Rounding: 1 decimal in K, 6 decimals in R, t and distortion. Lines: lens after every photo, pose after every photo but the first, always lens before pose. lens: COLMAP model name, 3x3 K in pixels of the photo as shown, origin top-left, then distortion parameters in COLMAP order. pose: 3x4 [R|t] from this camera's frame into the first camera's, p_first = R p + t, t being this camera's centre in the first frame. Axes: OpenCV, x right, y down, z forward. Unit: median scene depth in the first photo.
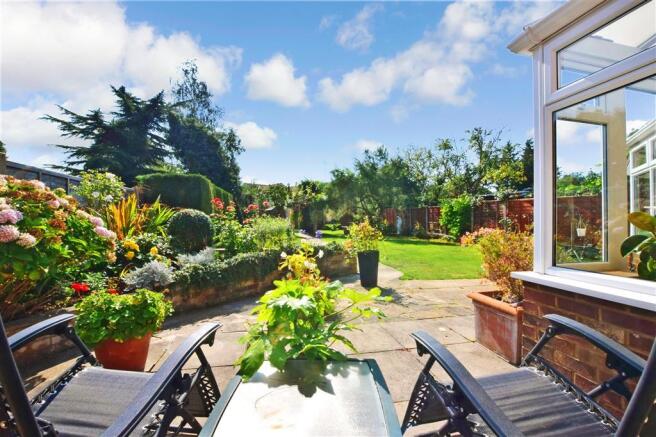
lens RADIAL K [[289.3, 0, 328.0], [0, 289.3, 218.5], [0, 0, 1]] dist [-0.025831, -0.000357]
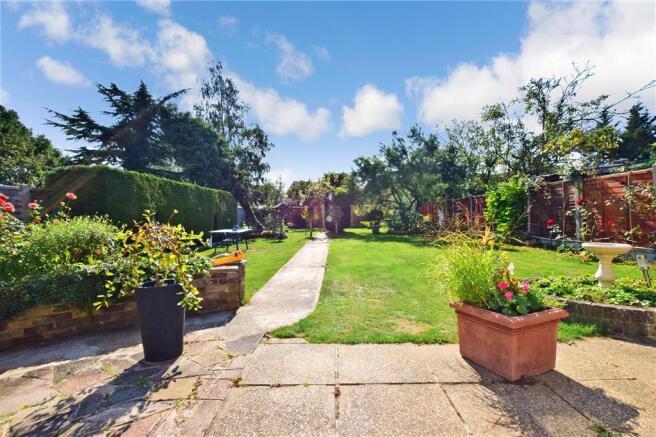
lens RADIAL K [[289.3, 0, 328.0], [0, 289.3, 218.5], [0, 0, 1]] dist [-0.025831, -0.000357]
pose [[0.972549, -0.022597, -0.231598, 0.151990], [0.024516, 0.999685, 0.005412, 0.004225], [0.231403, -0.010941, 0.972797, 0.172956]]
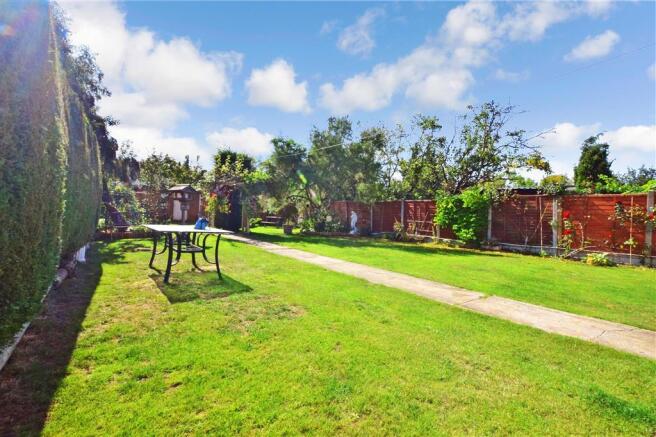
lens RADIAL K [[289.3, 0, 328.0], [0, 289.3, 218.5], [0, 0, 1]] dist [-0.025831, -0.000357]
pose [[0.908471, 0.031400, 0.416767, -0.168641], [-0.037850, 0.999257, 0.007220, 0.009771], [-0.416231, -0.022334, 0.908985, 0.390378]]
